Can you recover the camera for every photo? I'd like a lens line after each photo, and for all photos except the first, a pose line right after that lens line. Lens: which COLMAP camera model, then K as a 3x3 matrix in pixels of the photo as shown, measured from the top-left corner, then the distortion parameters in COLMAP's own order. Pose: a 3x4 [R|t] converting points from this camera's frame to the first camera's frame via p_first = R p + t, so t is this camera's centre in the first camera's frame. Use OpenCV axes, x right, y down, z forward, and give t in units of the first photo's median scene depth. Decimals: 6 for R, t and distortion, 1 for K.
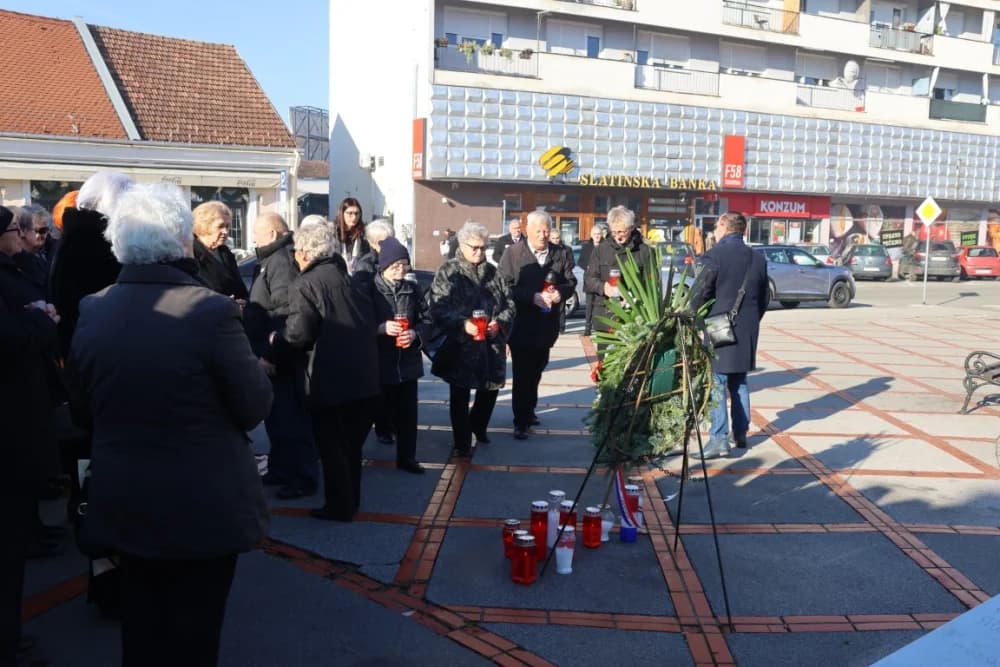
lens RADIAL K [[930.6, 0, 508.0], [0, 930.6, 331.2], [0, 0, 1]] dist [-0.130689, 0.182366]
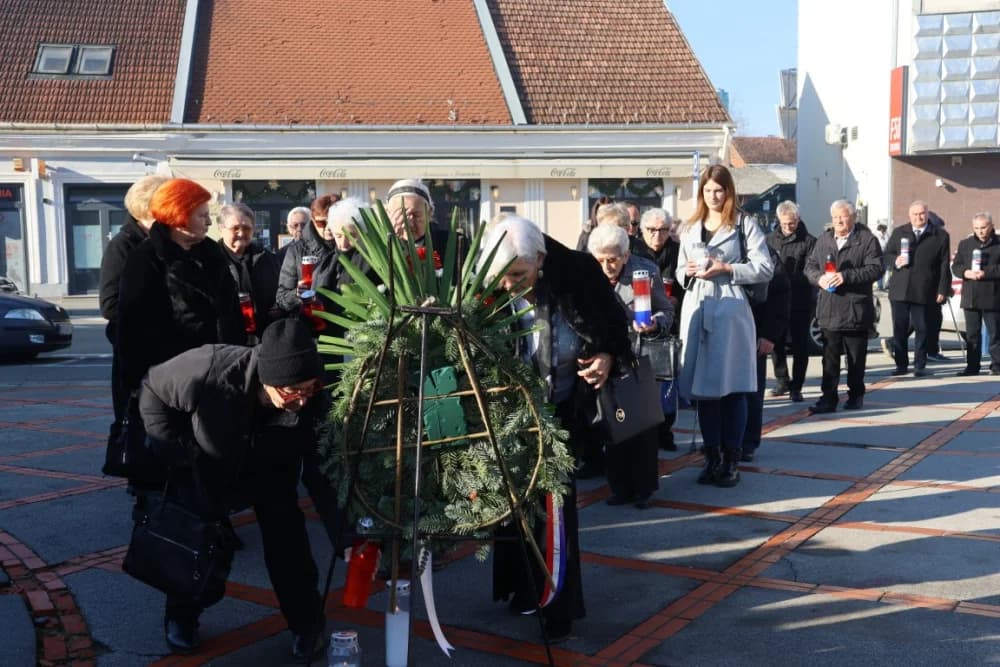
lens RADIAL K [[1214.8, 0, 500.0], [0, 1214.8, 333.5], [0, 0, 1]] dist [0.005385, 0.353004]
pose [[0.876655, 0.011853, -0.480973, 0.084377], [-0.026546, 0.999365, -0.023758, 0.002223], [0.480386, 0.033596, 0.876413, 0.041287]]
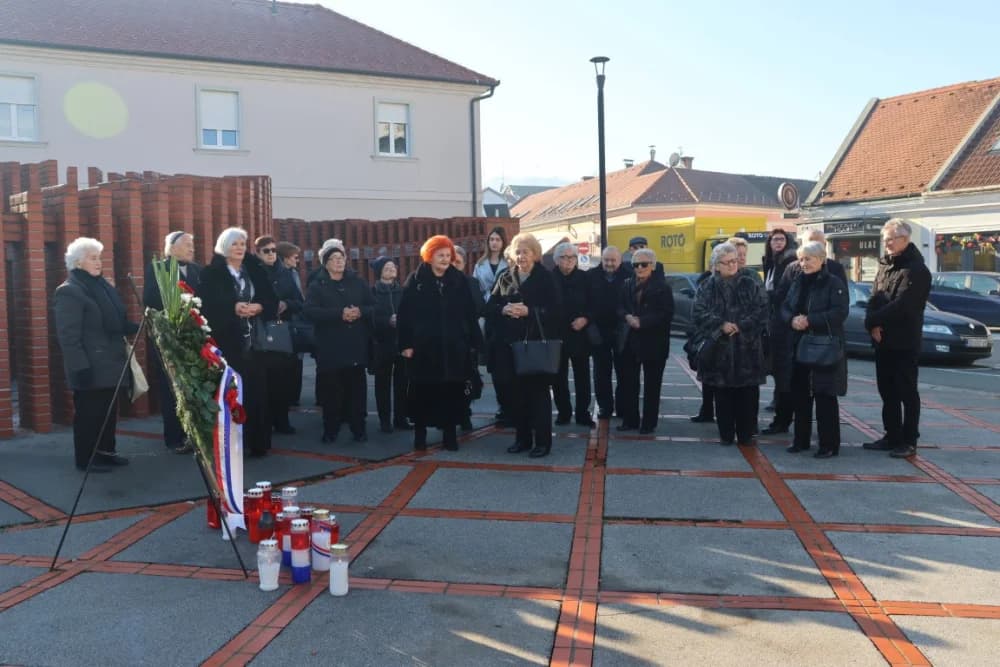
lens RADIAL K [[899.5, 0, 497.1], [0, 899.5, 329.2], [0, 0, 1]] dist [-0.129061, 0.161134]
pose [[-0.121571, 0.041132, -0.991730, 0.163725], [-0.099391, 0.993615, 0.053394, -0.013606], [0.987594, 0.105060, -0.116707, 0.211085]]
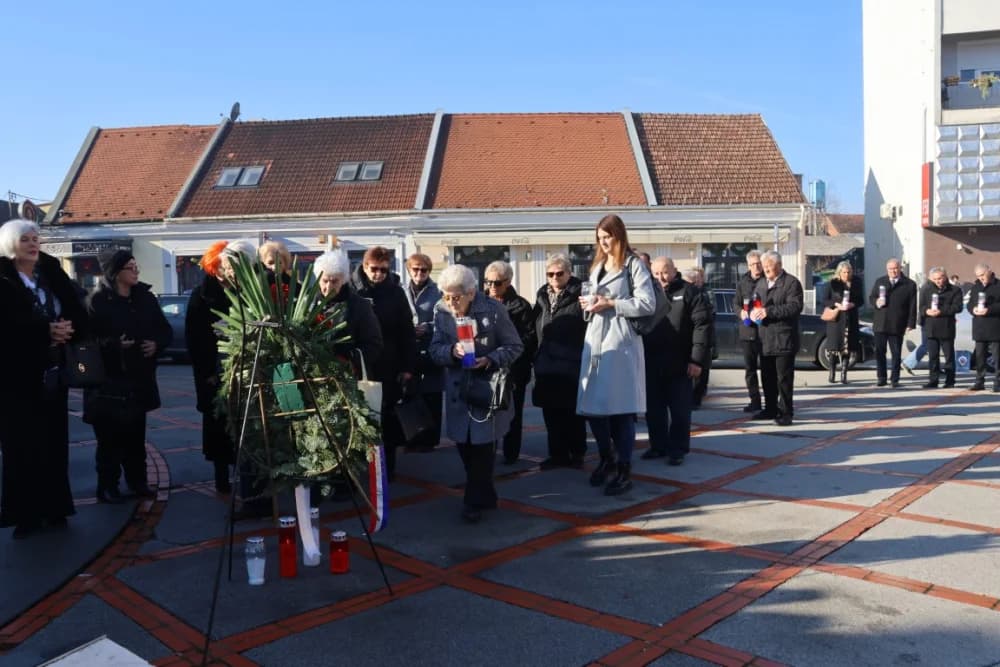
lens RADIAL K [[851.5, 0, 498.2], [0, 851.5, 337.8], [0, 0, 1]] dist [-0.165582, 0.150198]
pose [[0.753315, 0.013468, -0.657521, 0.124856], [-0.047634, 0.998282, -0.034127, 0.001862], [0.655932, 0.057028, 0.752663, 0.069945]]
